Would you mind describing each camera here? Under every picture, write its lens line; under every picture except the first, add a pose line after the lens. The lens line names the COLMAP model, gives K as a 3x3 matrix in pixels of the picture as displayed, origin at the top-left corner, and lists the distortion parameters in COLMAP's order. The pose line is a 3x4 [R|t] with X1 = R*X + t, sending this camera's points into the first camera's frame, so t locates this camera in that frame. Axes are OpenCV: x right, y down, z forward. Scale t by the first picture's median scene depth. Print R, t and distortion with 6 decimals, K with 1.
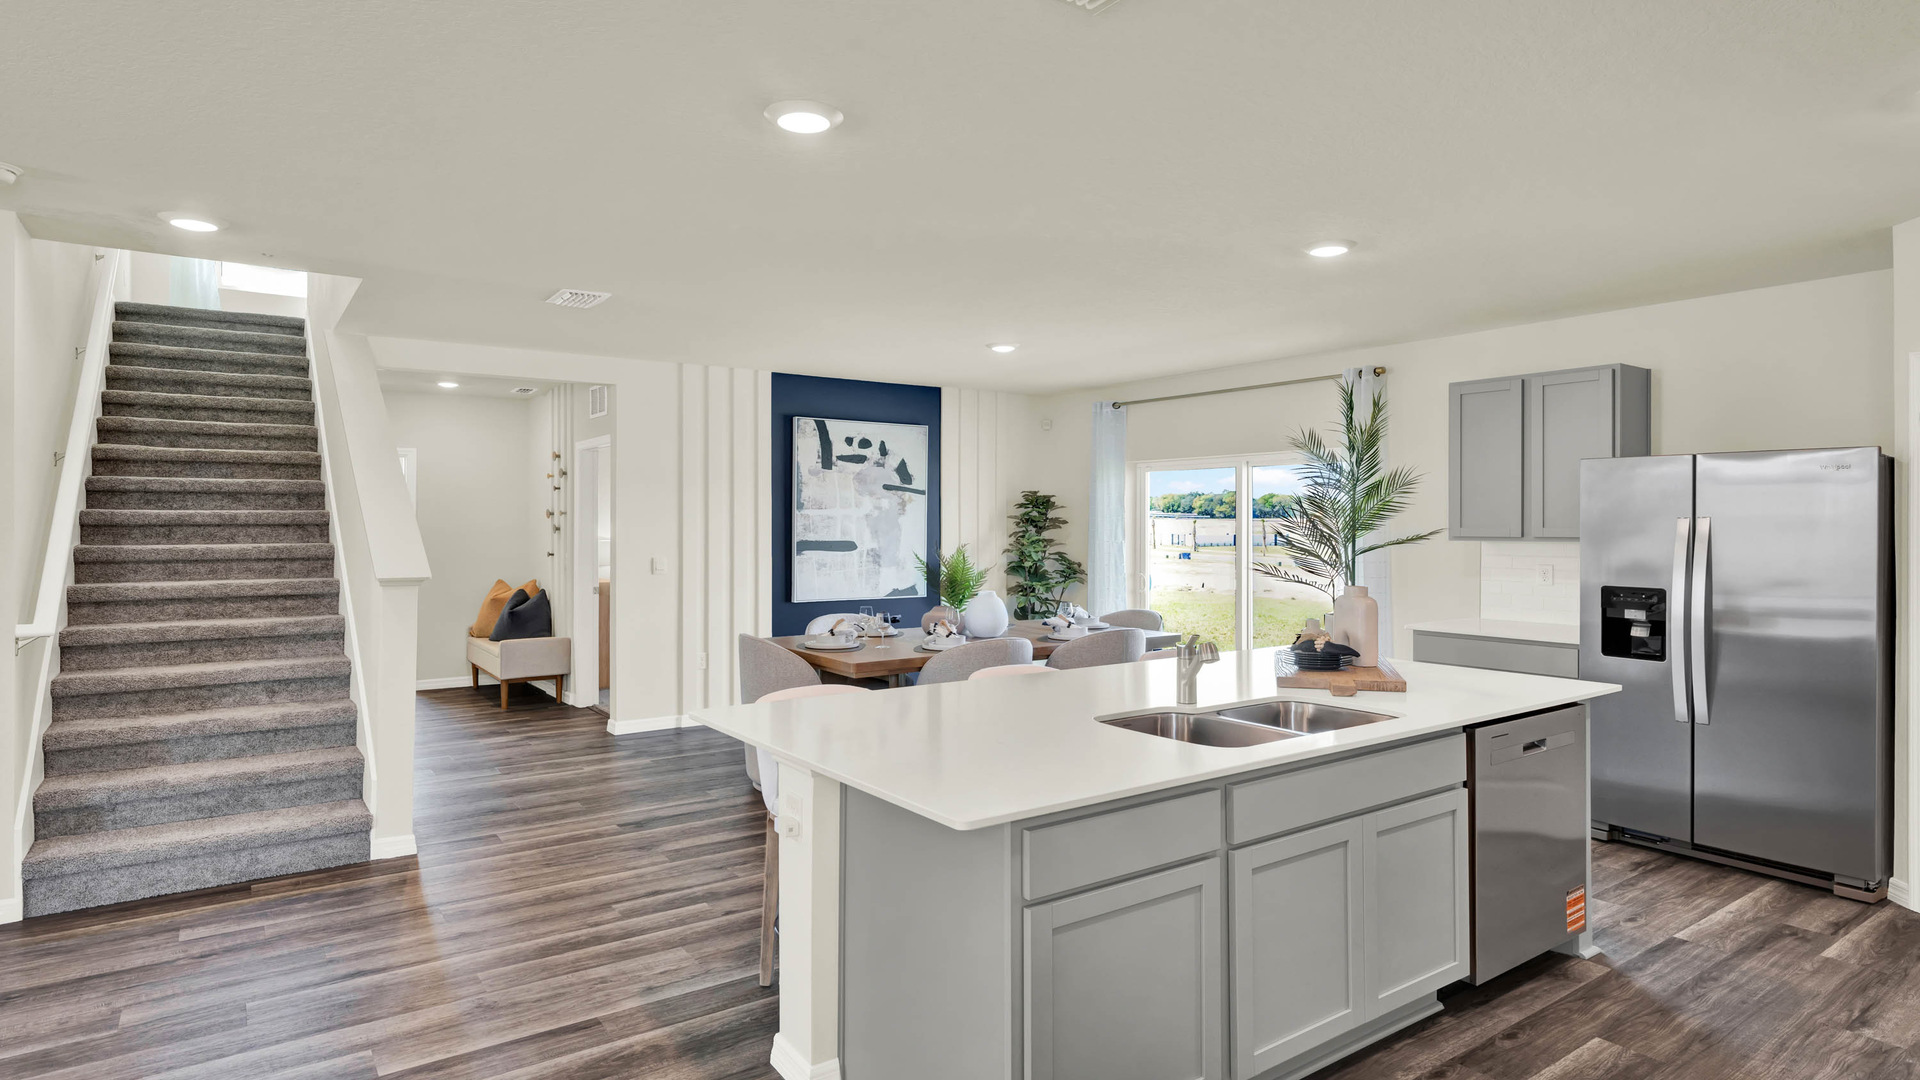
lens RADIAL K [[1049.3, 0, 965.8], [0, 1049.3, 520.8], [0, 0, 1]] dist [0.008381, 0.000042]
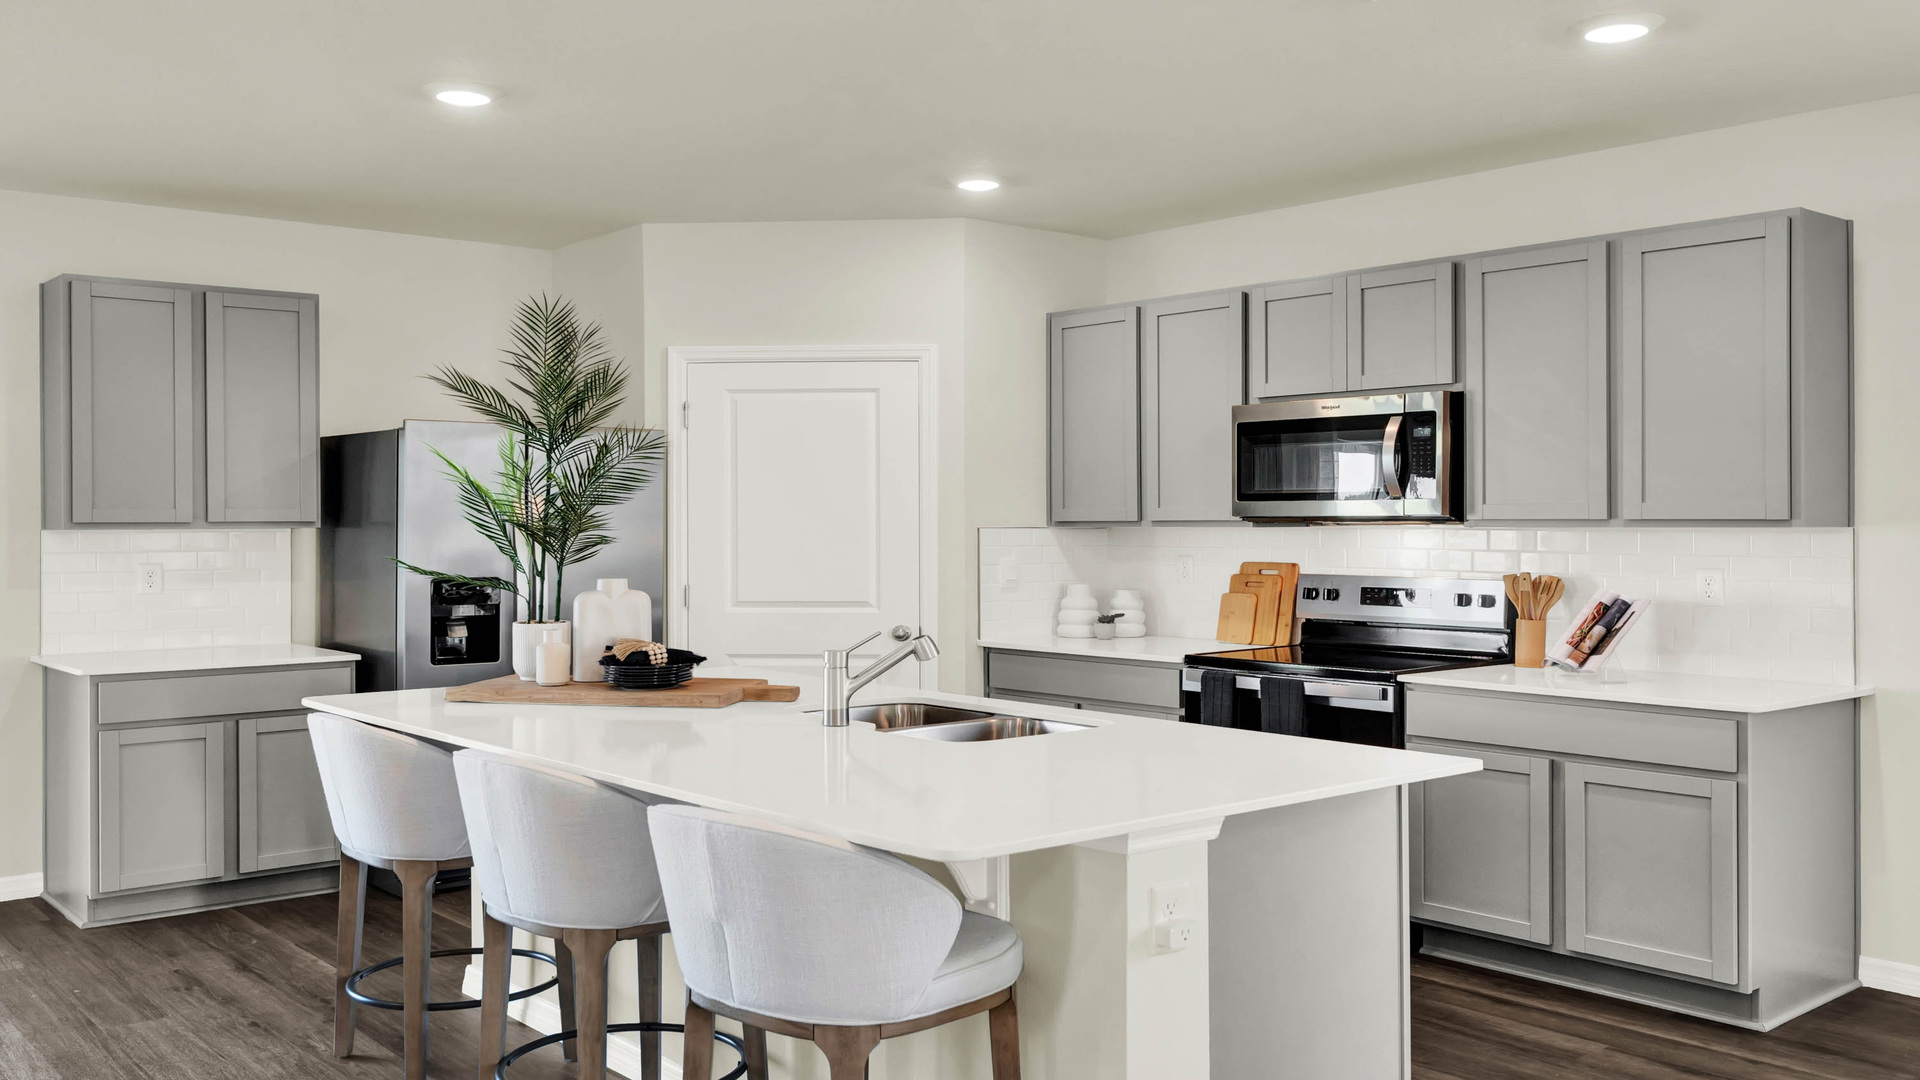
lens RADIAL K [[1592.3, 0, 969.3], [0, 1592.3, 530.8], [0, 0, 1]] dist [0.009563, -0.002495]
pose [[-0.091700, -0.005005, 0.995774, -0.385514], [-0.000181, 0.999987, 0.005009, 0.010765], [-0.995787, 0.000279, -0.091700, 0.417601]]
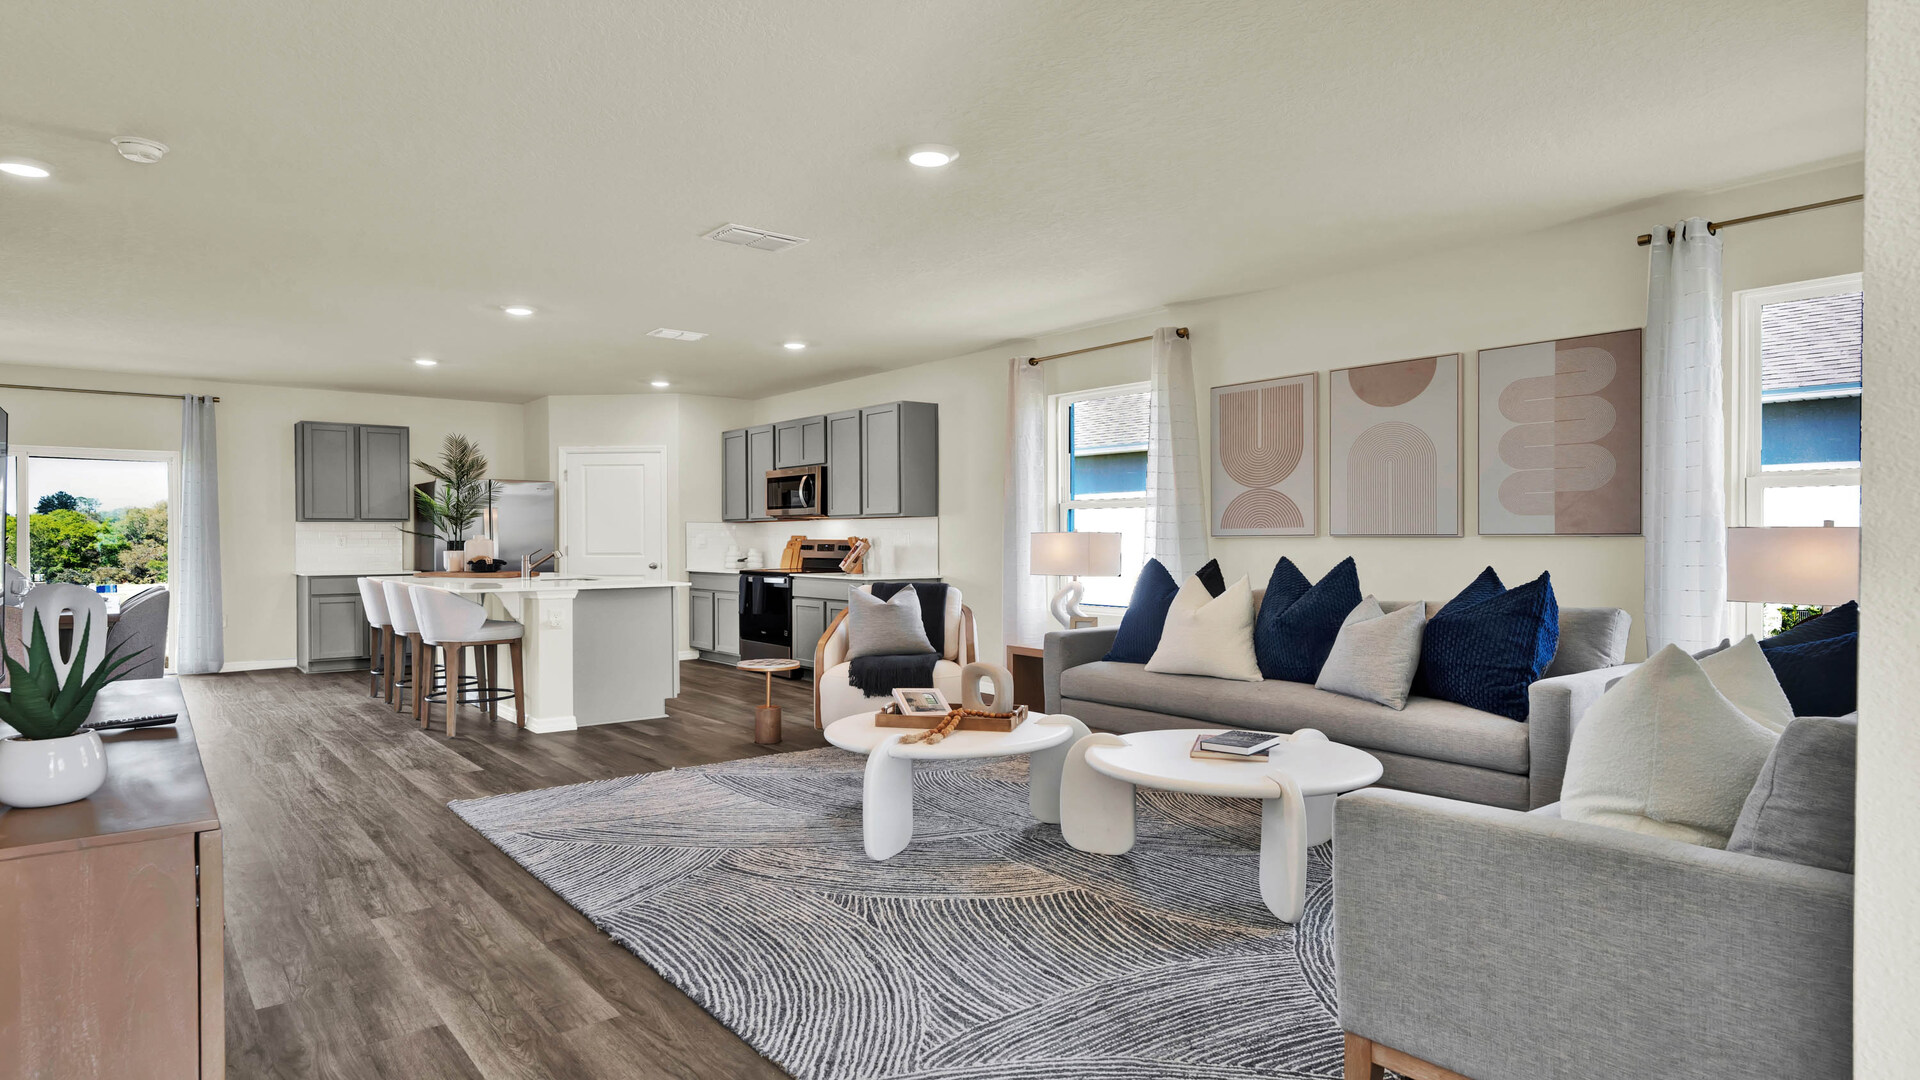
lens RADIAL K [[1063.5, 0, 964.9], [0, 1063.5, 543.5], [0, 0, 1]] dist [0.004560, 0.000964]
pose [[-0.067687, -0.005184, 0.997693, -0.903696], [0.002104, 0.999984, 0.005339, 0.033913], [-0.997704, 0.002460, -0.067675, 0.081836]]
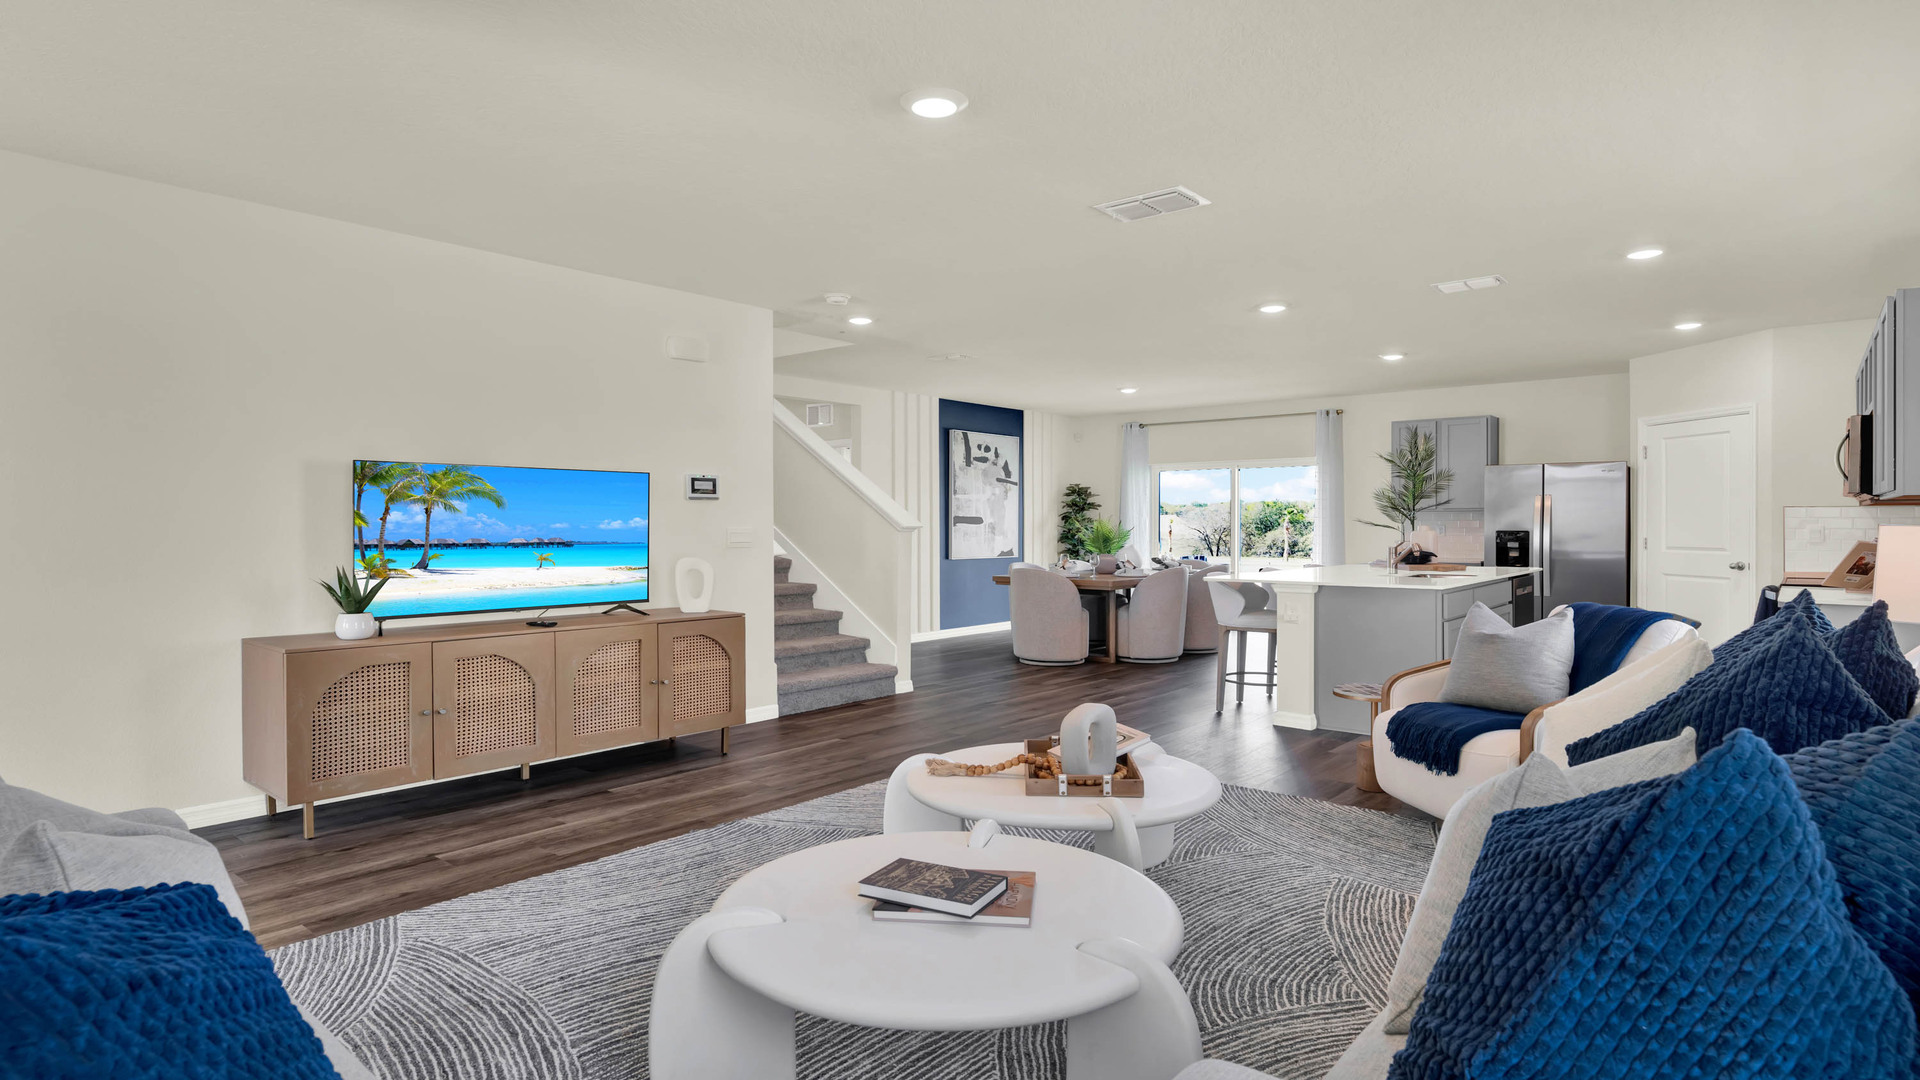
lens RADIAL K [[1017.9, 0, 968.5], [0, 1017.9, 531.5], [0, 0, 1]] dist [-0.004886, 0.000580]
pose [[0.966096, -0.003134, 0.258165, -0.499140], [0.000762, 0.999957, 0.009288, 0.026787], [-0.258183, -0.008776, 0.966056, -0.344047]]
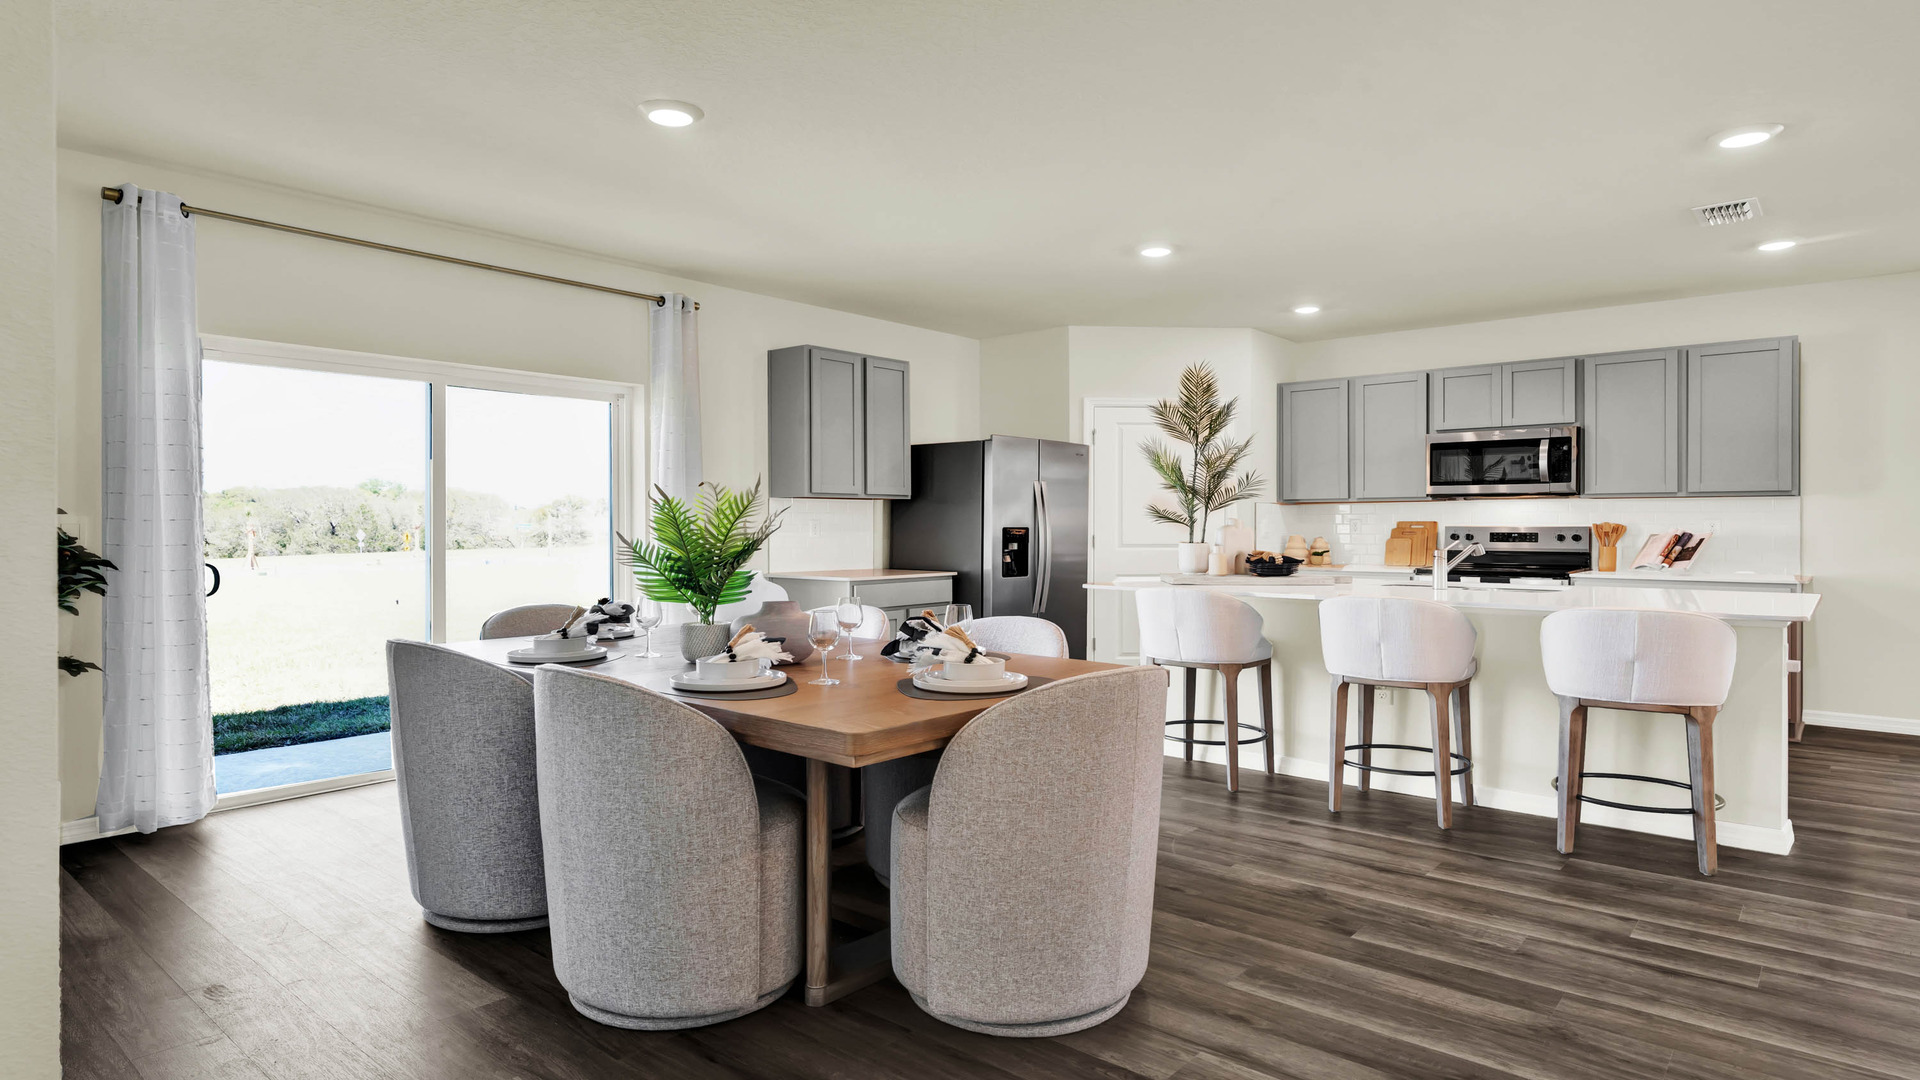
lens RADIAL K [[1017.9, 0, 975.5], [0, 1017.9, 547.7], [0, 0, 1]] dist [-0.004886, 0.000580]
pose [[-0.231403, -0.021152, 0.972628, -0.417623], [-0.000842, 0.999768, 0.021542, 0.035224], [-0.972858, 0.004166, -0.231367, 0.807249]]
